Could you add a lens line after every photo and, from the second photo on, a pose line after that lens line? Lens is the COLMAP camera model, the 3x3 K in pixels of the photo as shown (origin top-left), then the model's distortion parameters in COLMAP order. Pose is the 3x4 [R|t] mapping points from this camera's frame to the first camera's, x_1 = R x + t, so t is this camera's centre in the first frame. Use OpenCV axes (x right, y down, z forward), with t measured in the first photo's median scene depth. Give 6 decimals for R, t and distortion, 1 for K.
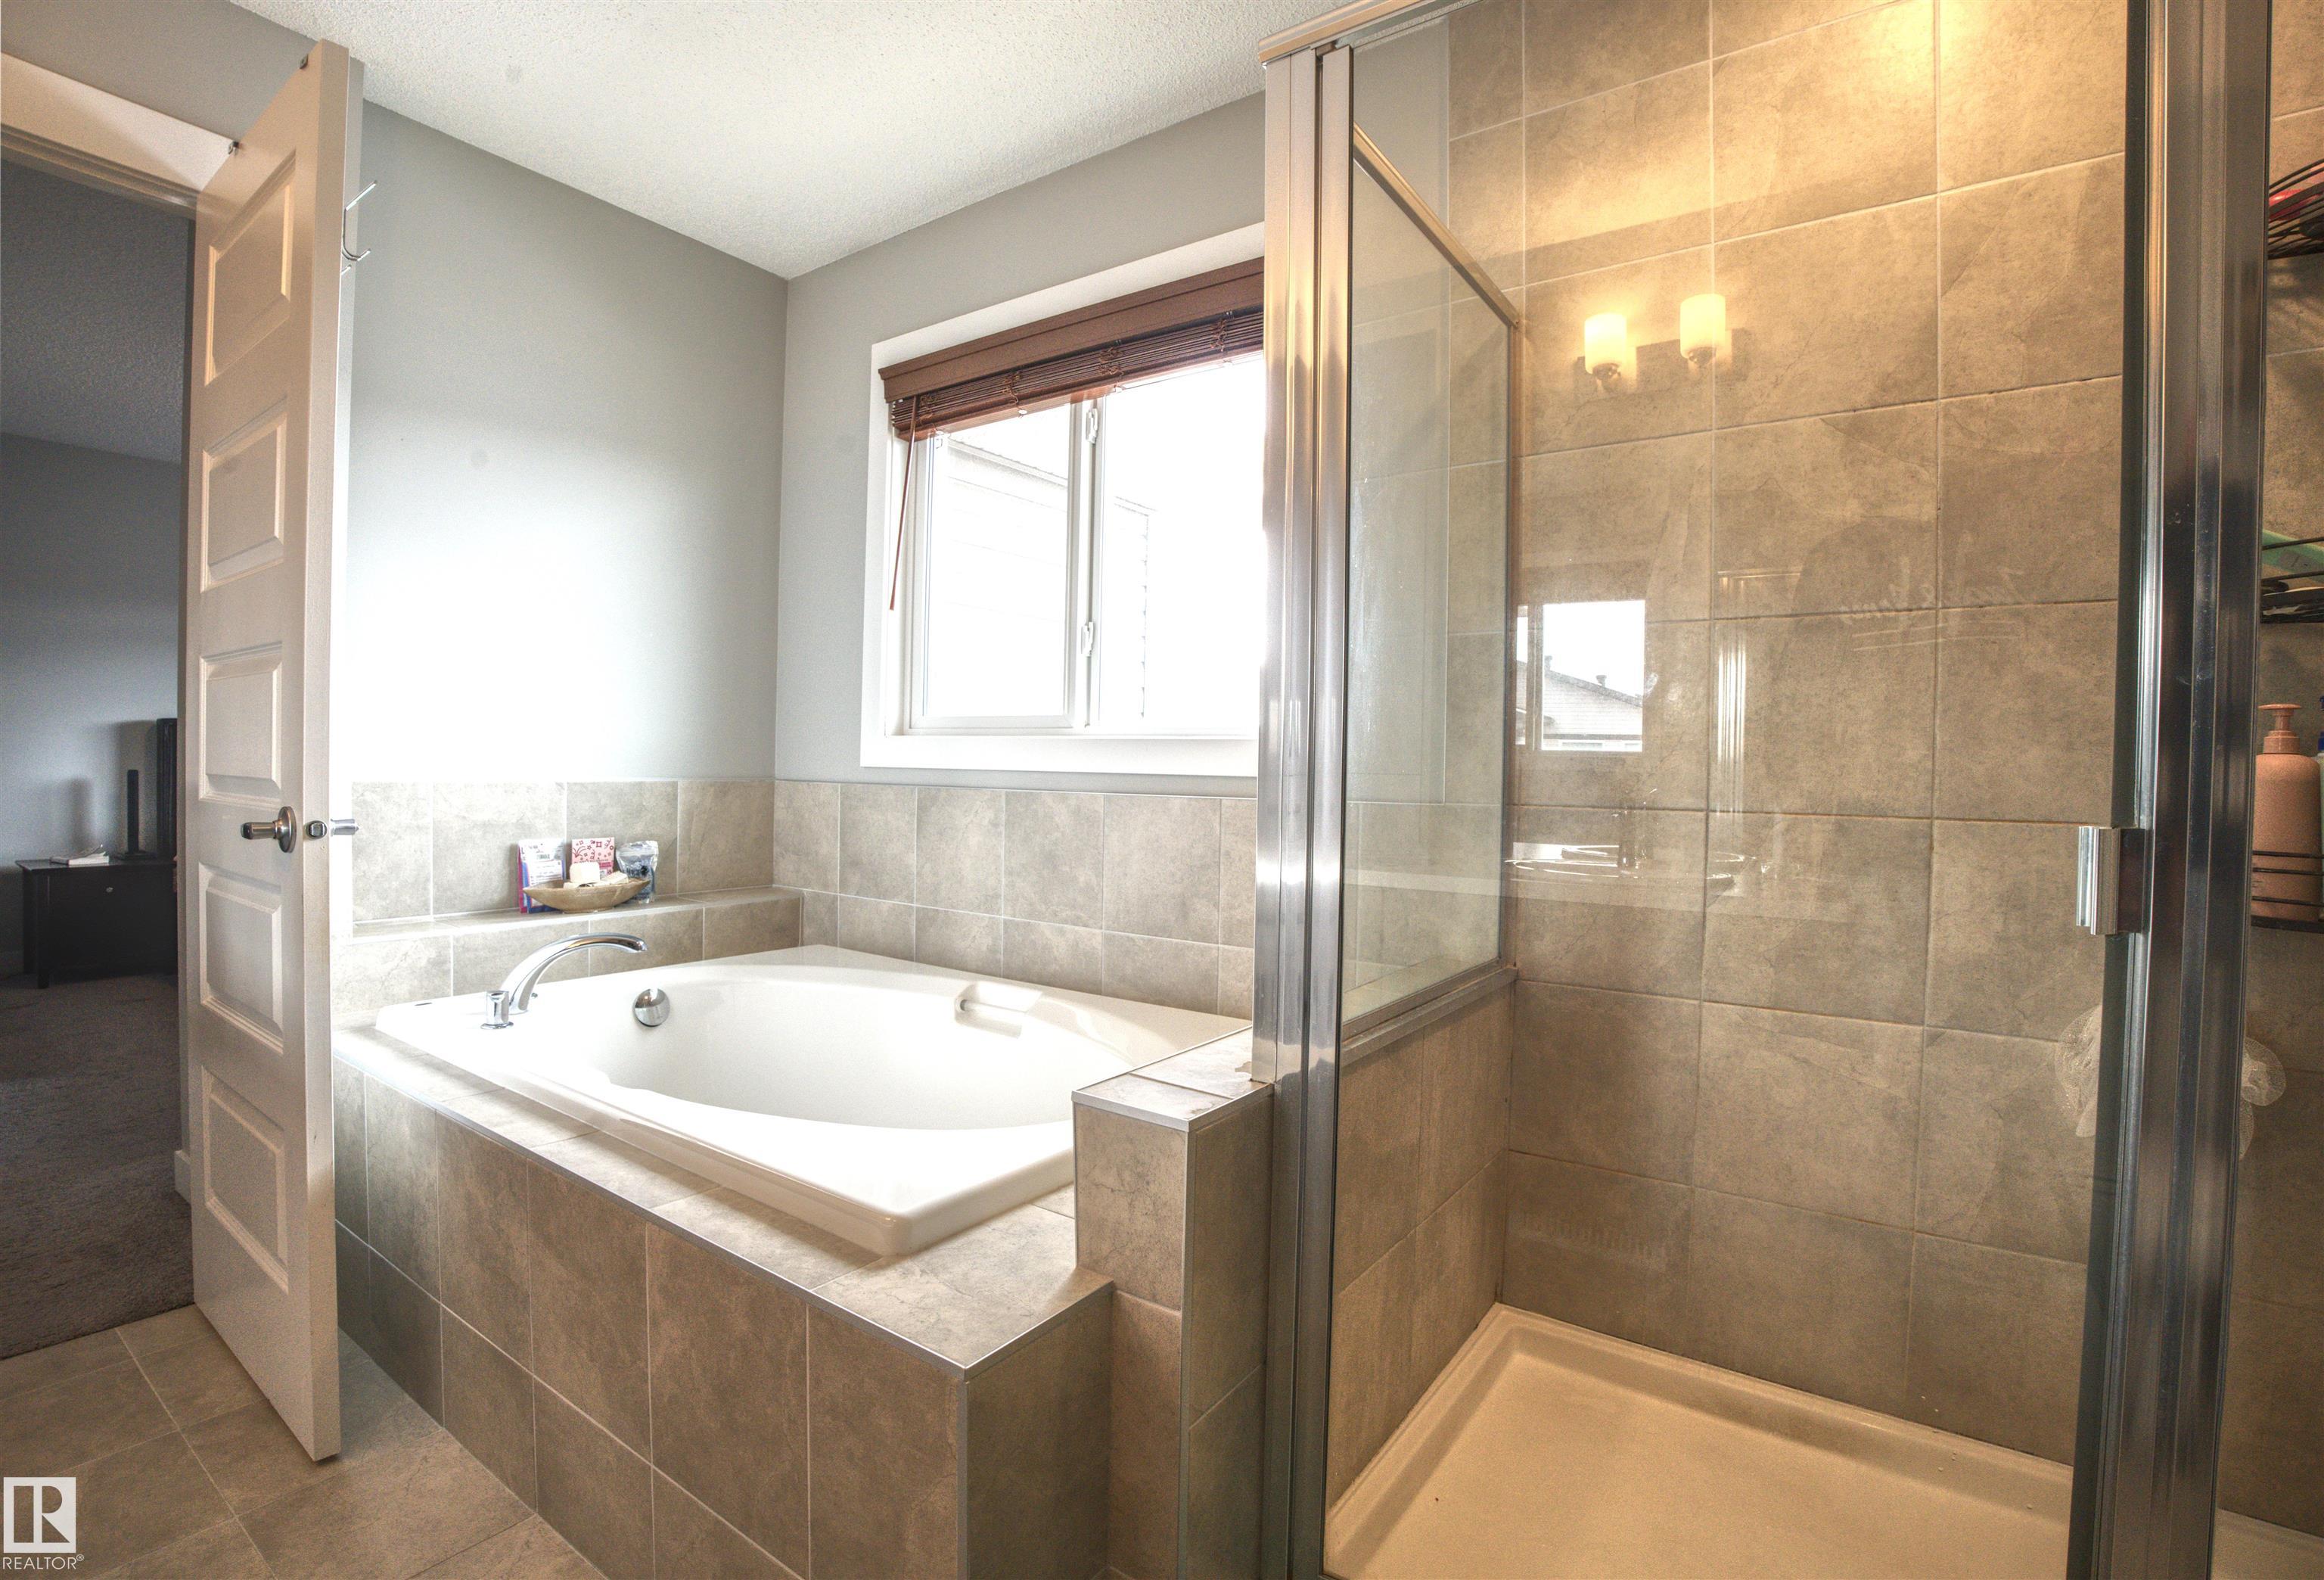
lens RADIAL K [[1075.1, 0, 1120.2], [0, 1075.1, 787.8], [0, 0, 1]] dist [0.003095, 0.000338]
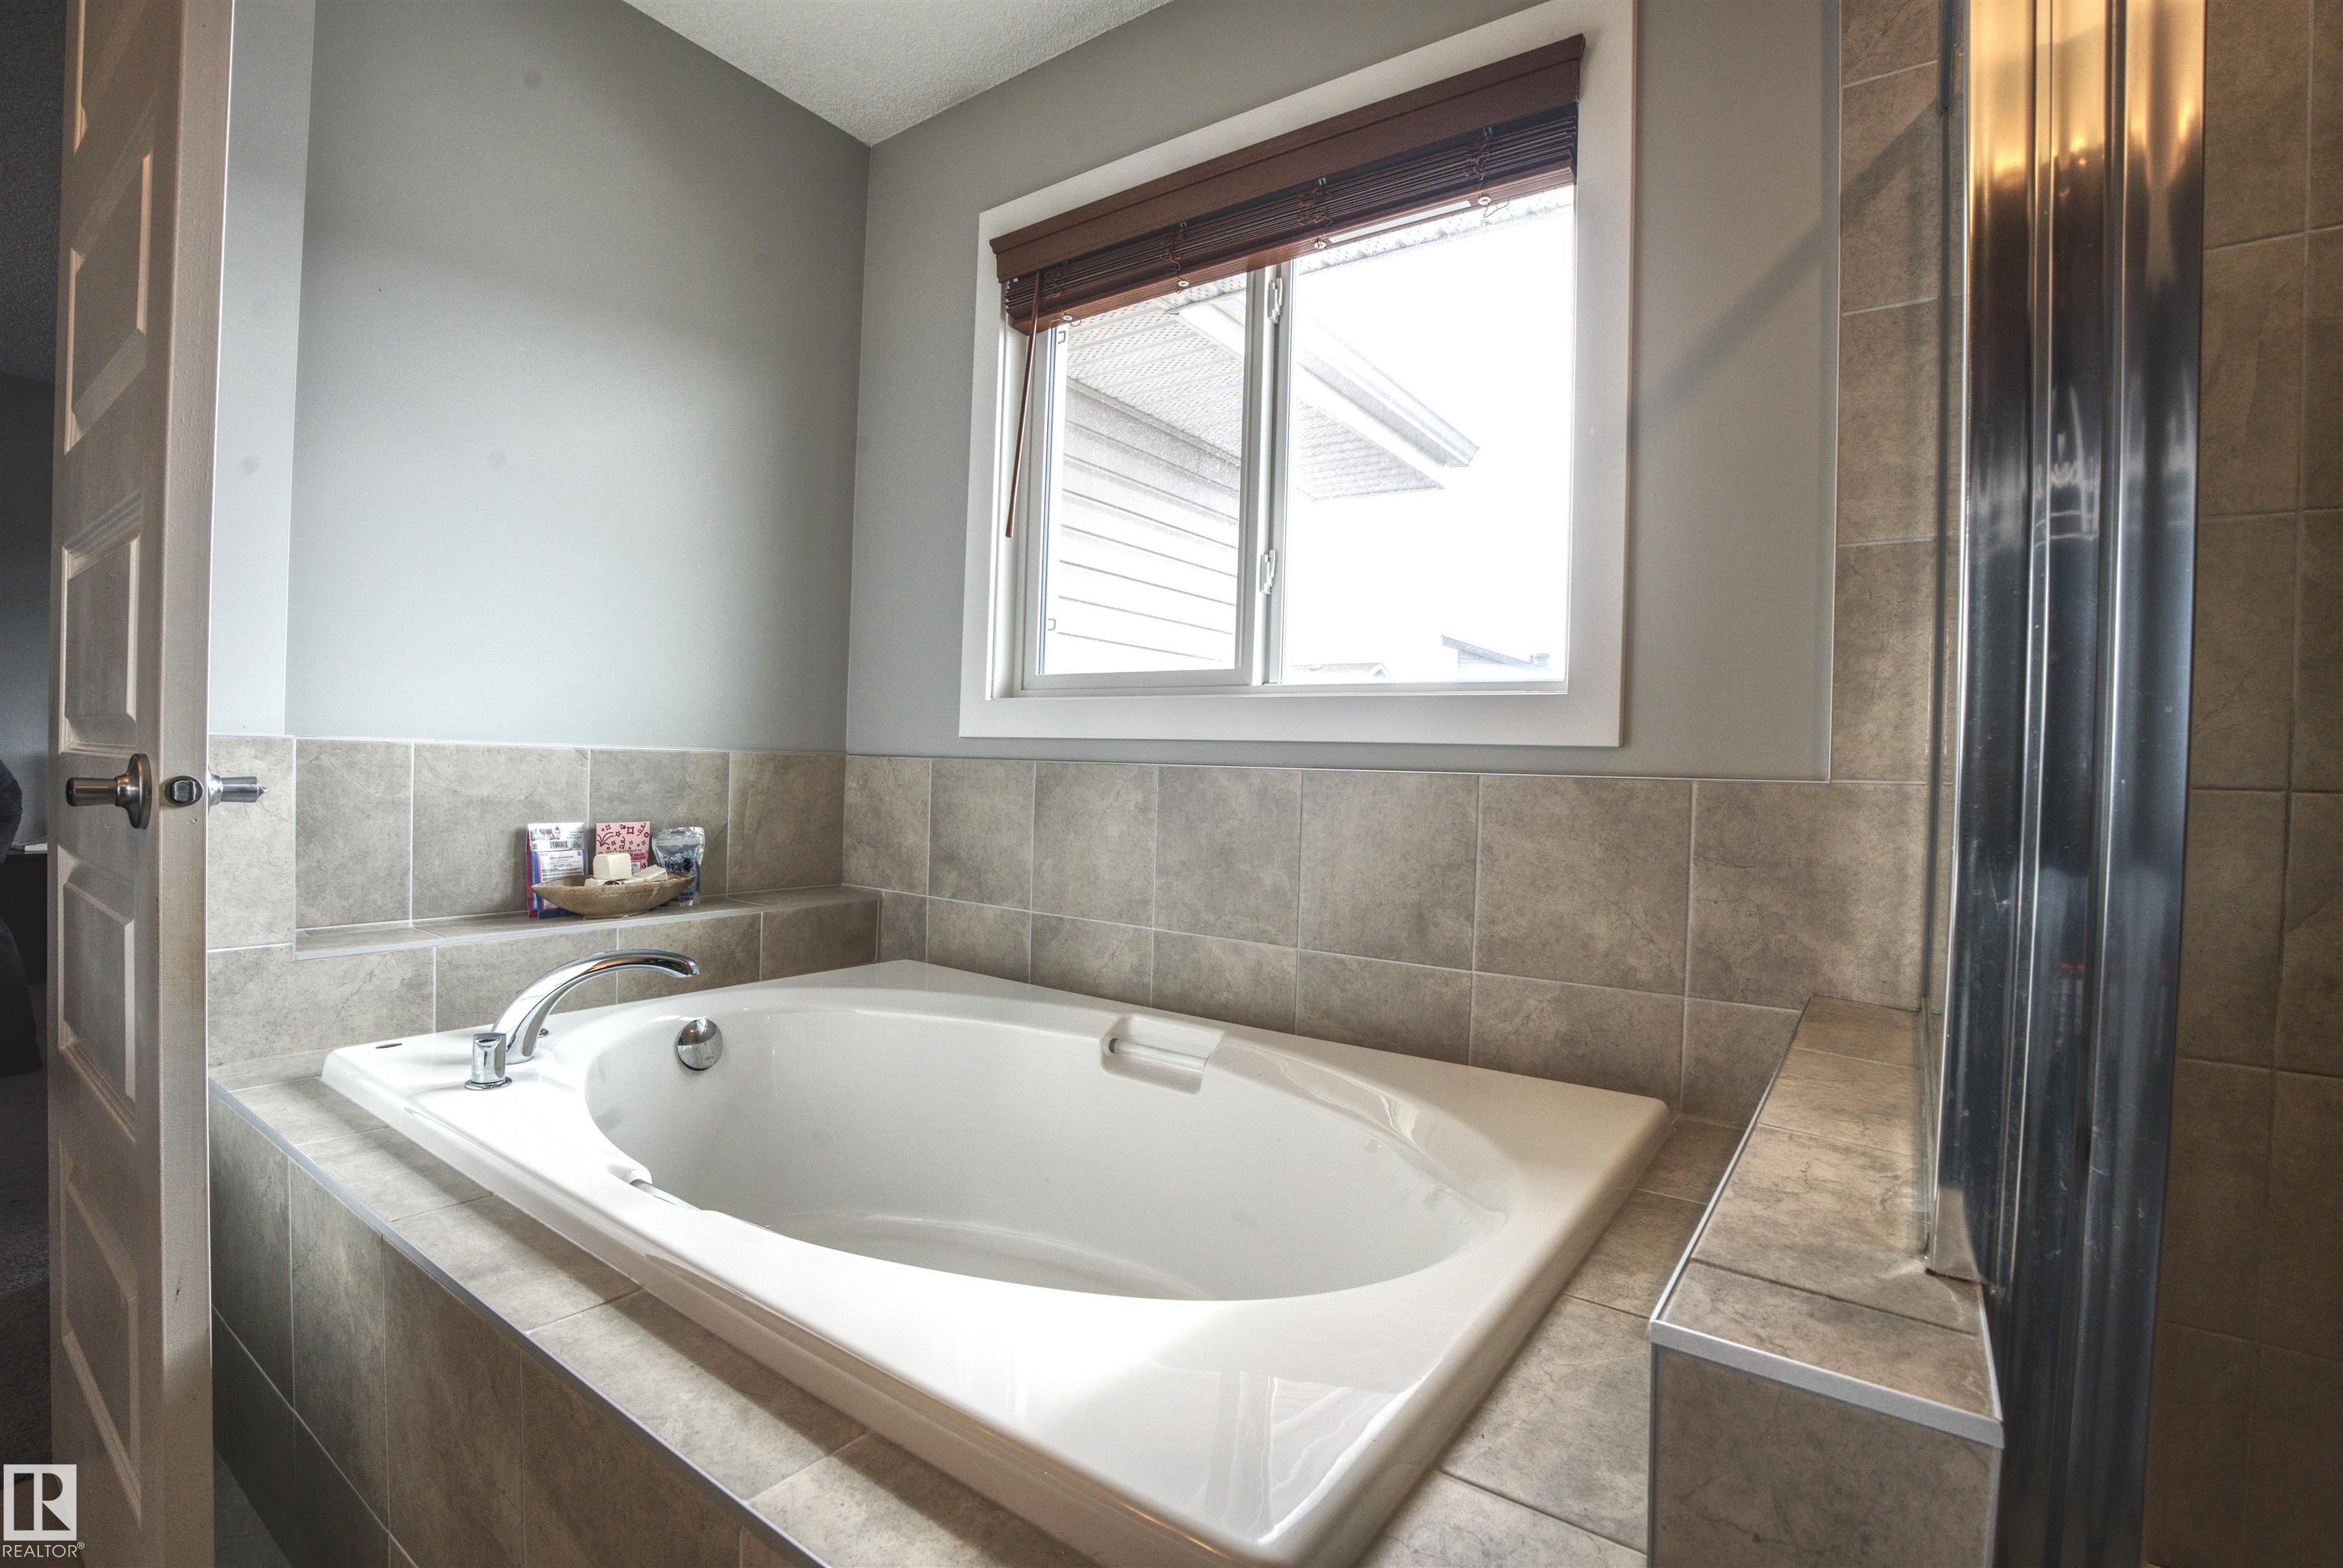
lens RADIAL K [[1071.8, 0, 1164.5], [0, 1071.8, 787.3], [0, 0, 1]] dist [-0.028275, 0.017091]
pose [[0.999711, 0.010976, 0.021384, -0.119845], [-0.010968, 0.999940, -0.000498, 0.018579], [-0.021388, 0.000264, 0.999771, 0.229877]]
